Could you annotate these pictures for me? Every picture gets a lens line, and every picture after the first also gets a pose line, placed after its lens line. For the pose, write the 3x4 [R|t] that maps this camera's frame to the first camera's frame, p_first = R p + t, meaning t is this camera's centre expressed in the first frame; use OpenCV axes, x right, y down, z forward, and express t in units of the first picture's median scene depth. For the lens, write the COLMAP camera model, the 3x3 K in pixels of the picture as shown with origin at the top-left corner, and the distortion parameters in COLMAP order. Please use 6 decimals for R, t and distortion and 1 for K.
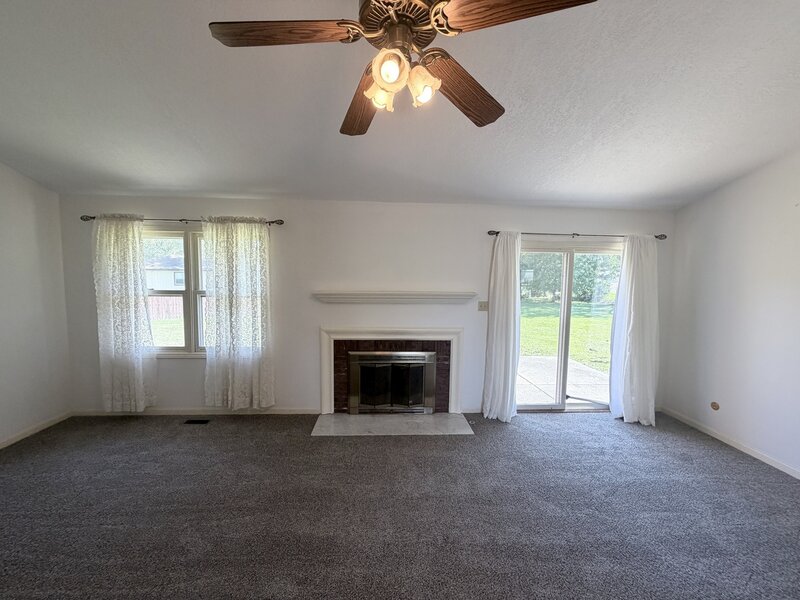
lens RADIAL K [[320.2, 0, 397.2], [0, 320.2, 300.6], [0, 0, 1]] dist [0.000548, 0.000398]
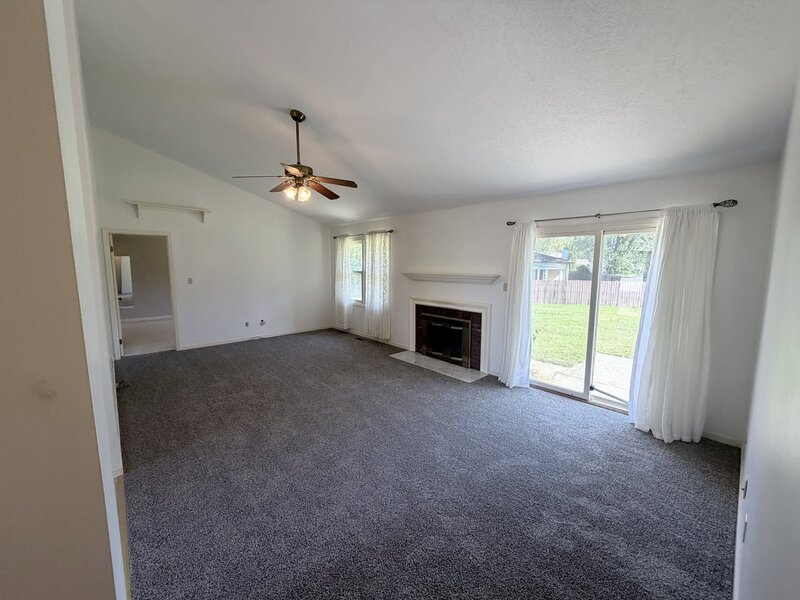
lens RADIAL K [[320.2, 0, 397.2], [0, 320.2, 300.6], [0, 0, 1]] dist [0.000548, 0.000398]
pose [[0.629687, 0.078479, -0.772875, 0.952576], [-0.059210, 0.996839, 0.052980, 0.029609], [0.774590, 0.012402, 0.632343, -0.048559]]
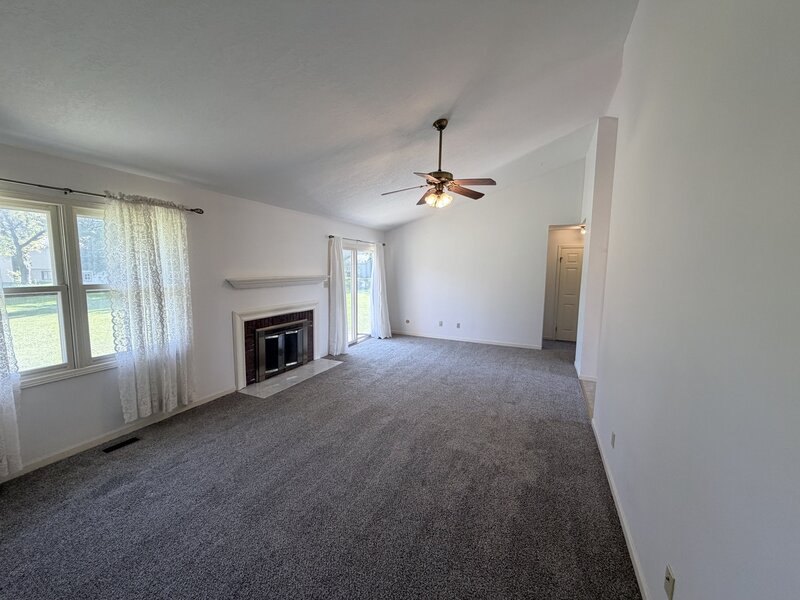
lens RADIAL K [[318.3, 0, 400.0], [0, 318.3, 300.0], [0, 0, 1]] dist [0.000556, 0.000084]
pose [[0.464573, -0.101740, 0.879671, -0.933619], [0.068103, 0.994541, 0.079059, -0.004292], [-0.882912, 0.023179, 0.468965, -0.015449]]
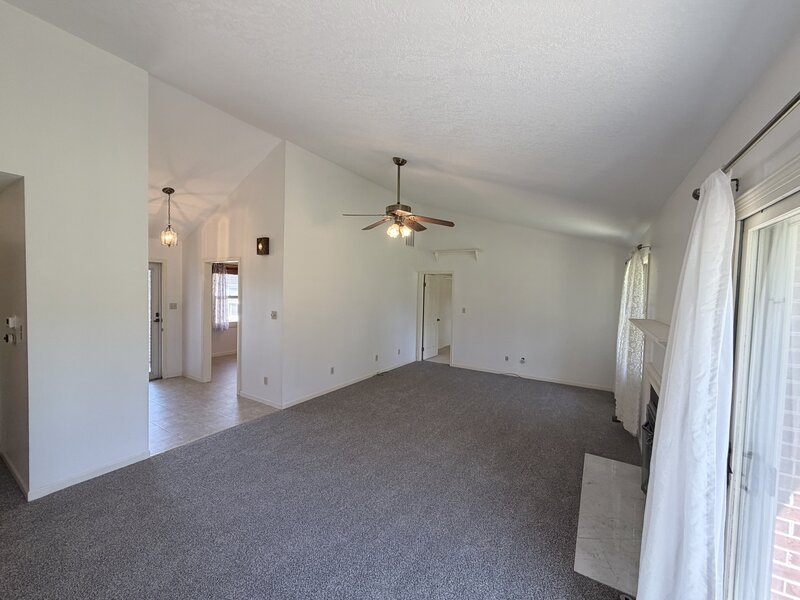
lens RADIAL K [[320.2, 0, 397.2], [0, 320.2, 300.6], [0, 0, 1]] dist [0.000548, 0.000398]
pose [[-0.575221, -0.001133, -0.817997, 0.834588], [-0.102481, 0.992220, 0.070691, -0.073268], [0.811553, 0.124492, -0.570862, 0.931032]]
